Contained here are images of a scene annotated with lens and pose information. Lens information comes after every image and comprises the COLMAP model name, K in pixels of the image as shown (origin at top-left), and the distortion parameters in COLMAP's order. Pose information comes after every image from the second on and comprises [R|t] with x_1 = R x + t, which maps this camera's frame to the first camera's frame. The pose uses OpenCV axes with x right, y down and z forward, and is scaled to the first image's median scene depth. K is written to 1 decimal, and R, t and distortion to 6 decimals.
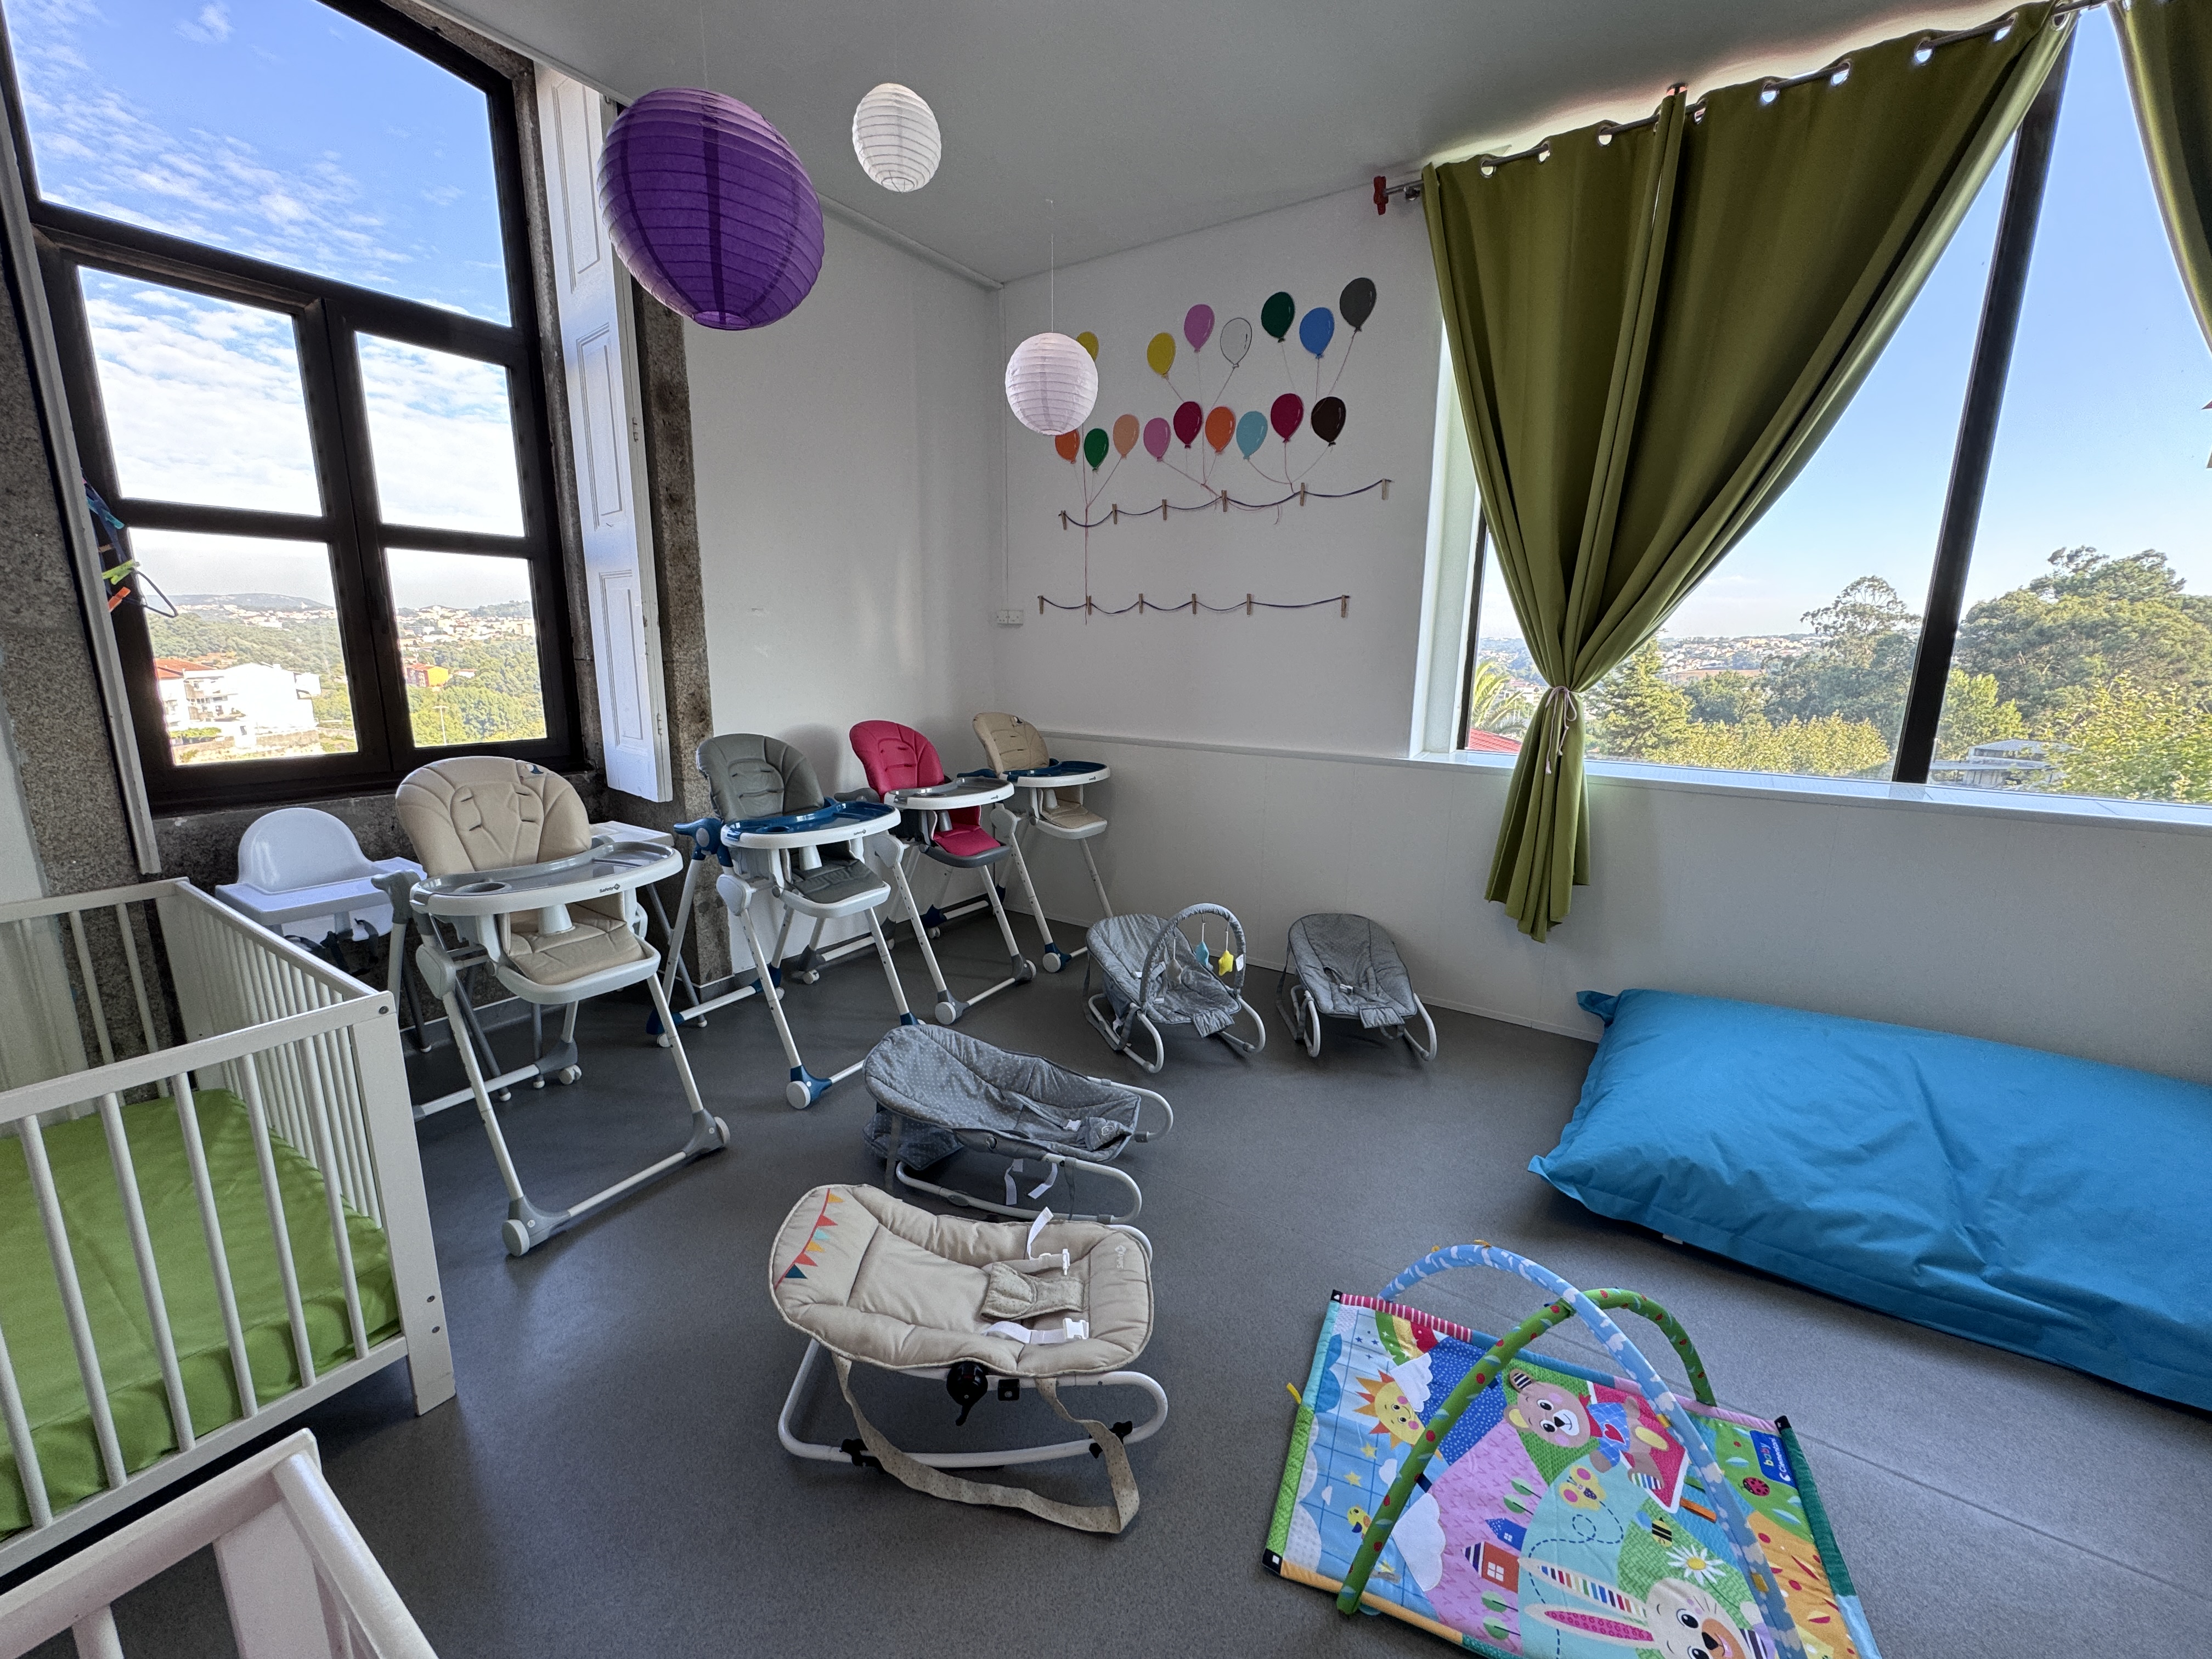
lens RADIAL K [[884.3, 0, 1098.1], [0, 884.3, 830.5], [0, 0, 1]] dist [0.001024, -0.000423]
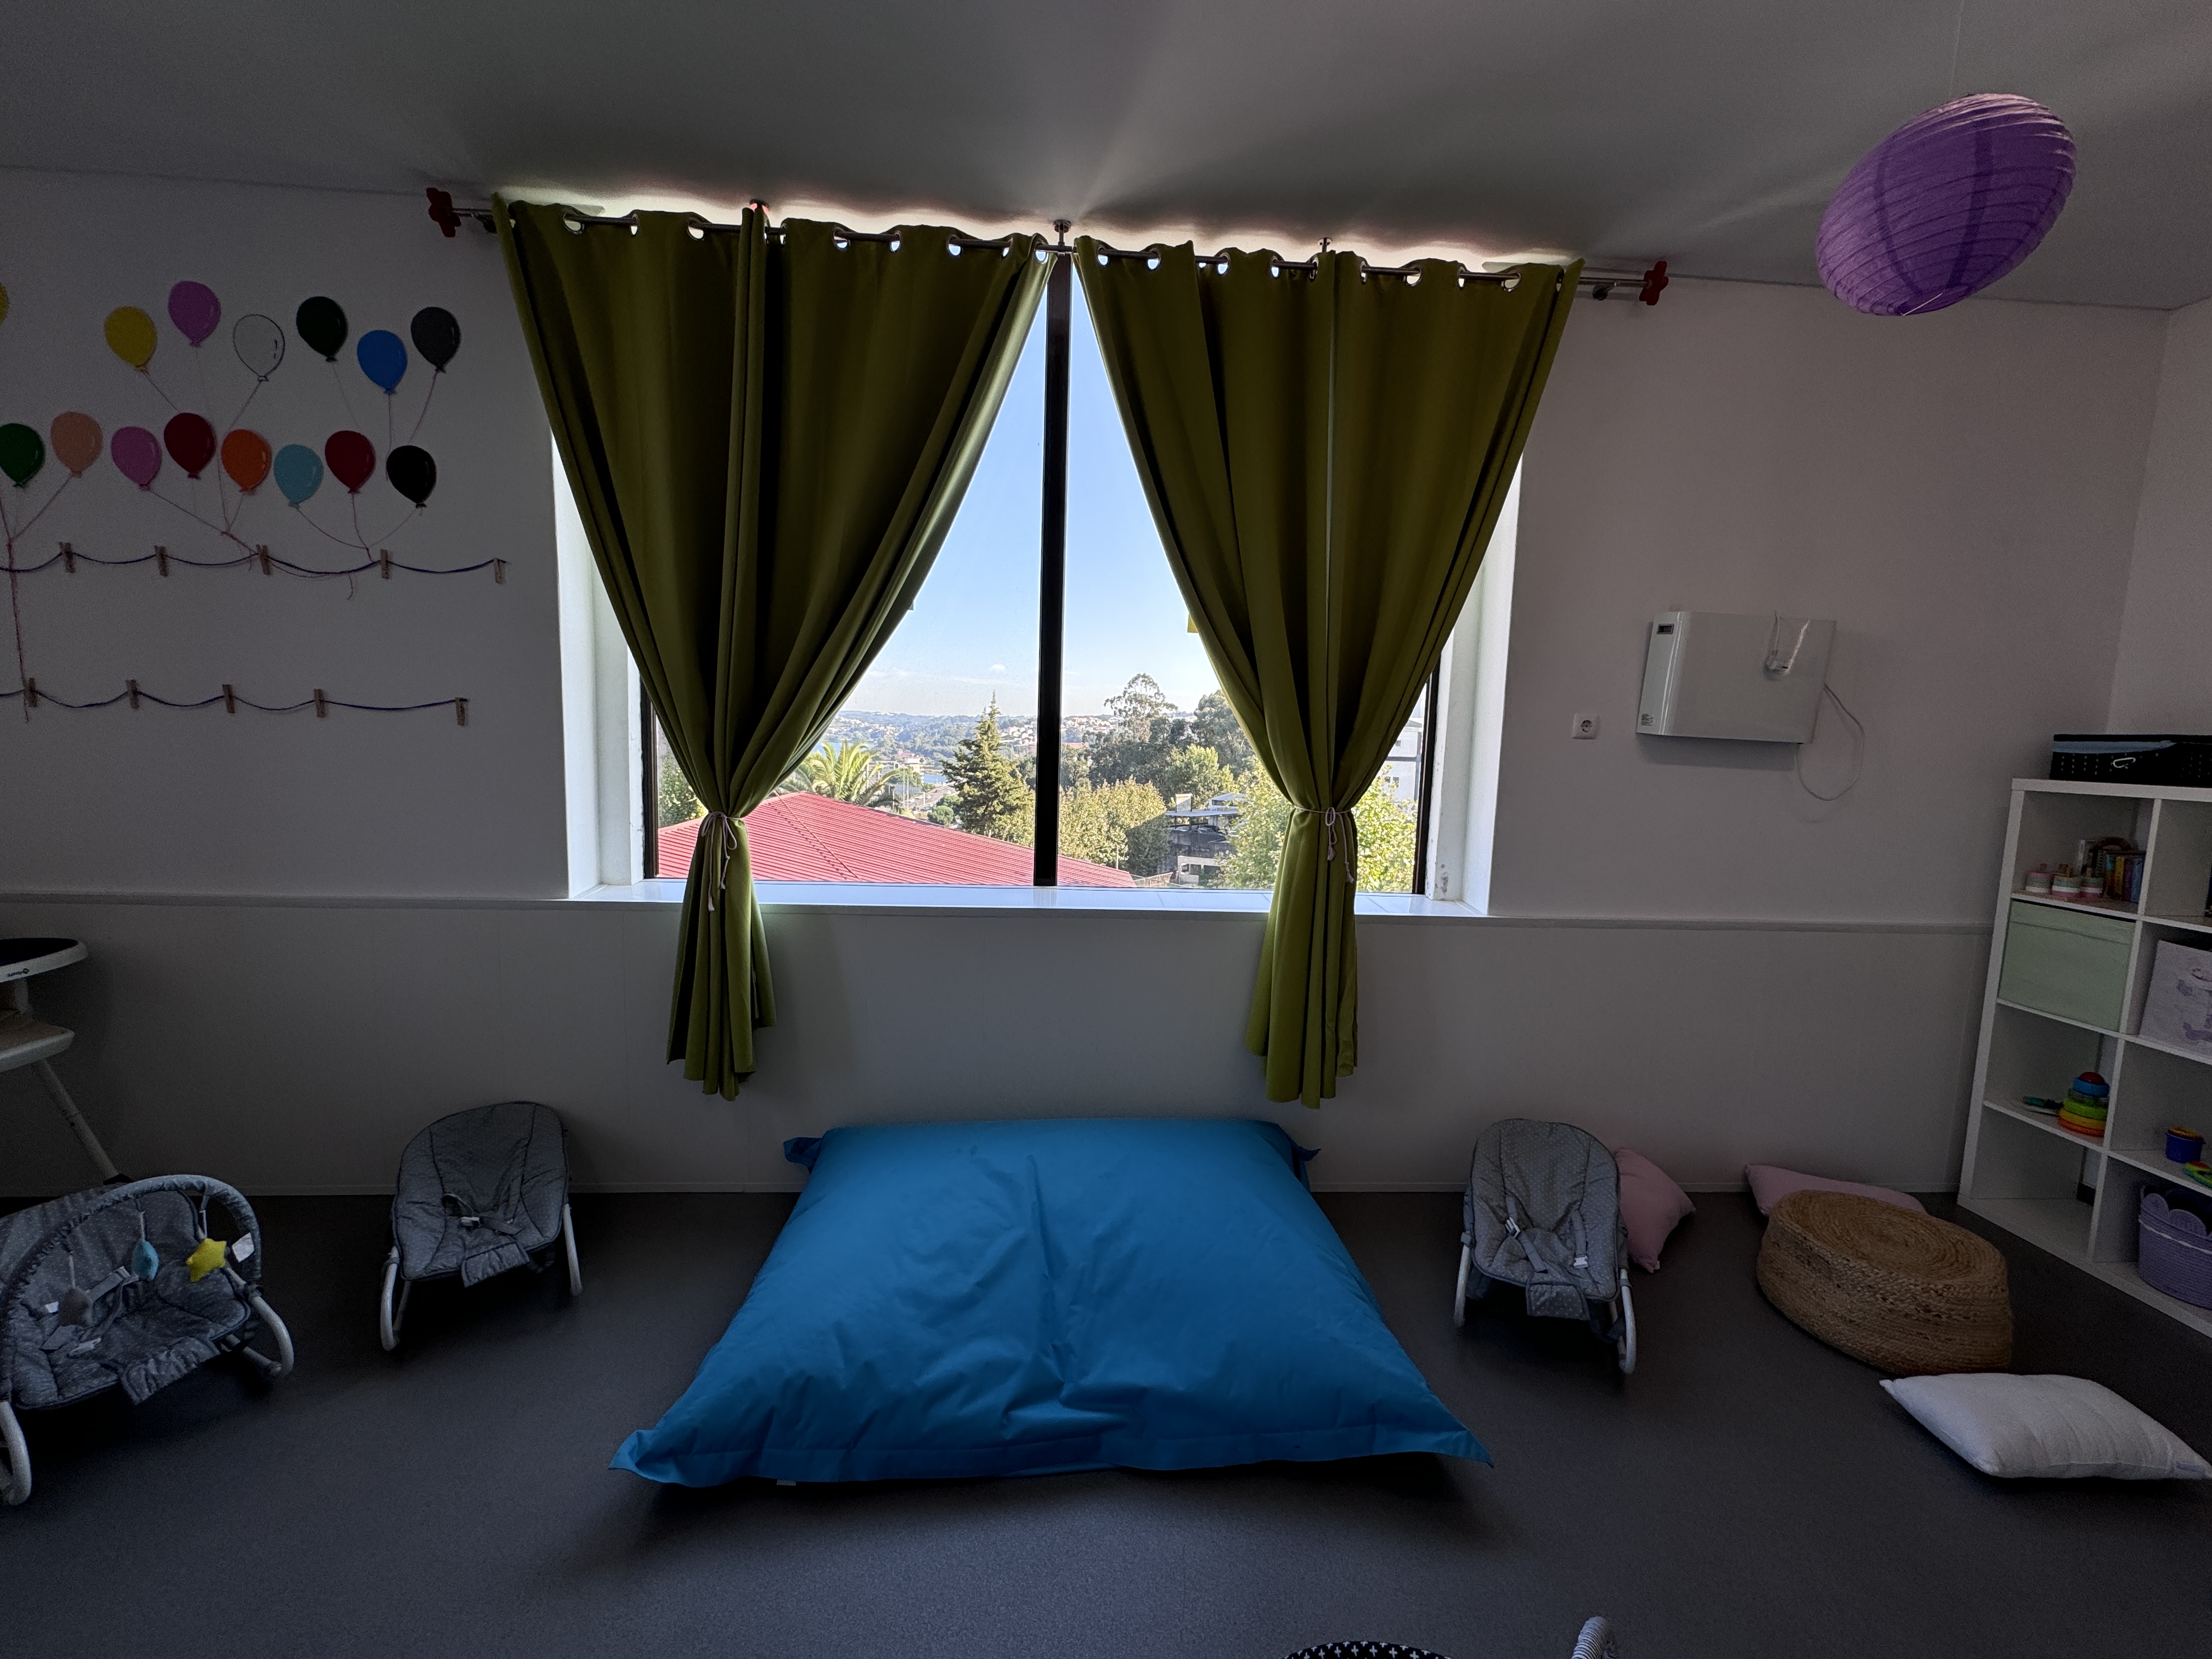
lens RADIAL K [[884.3, 0, 1102.3], [0, 884.3, 834.0], [0, 0, 1]] dist [0.001024, -0.000423]
pose [[0.794779, -0.061035, 0.603822, 0.289964], [0.106435, 0.993528, -0.039668, -0.063803], [-0.597493, 0.095795, 0.796131, 0.057305]]
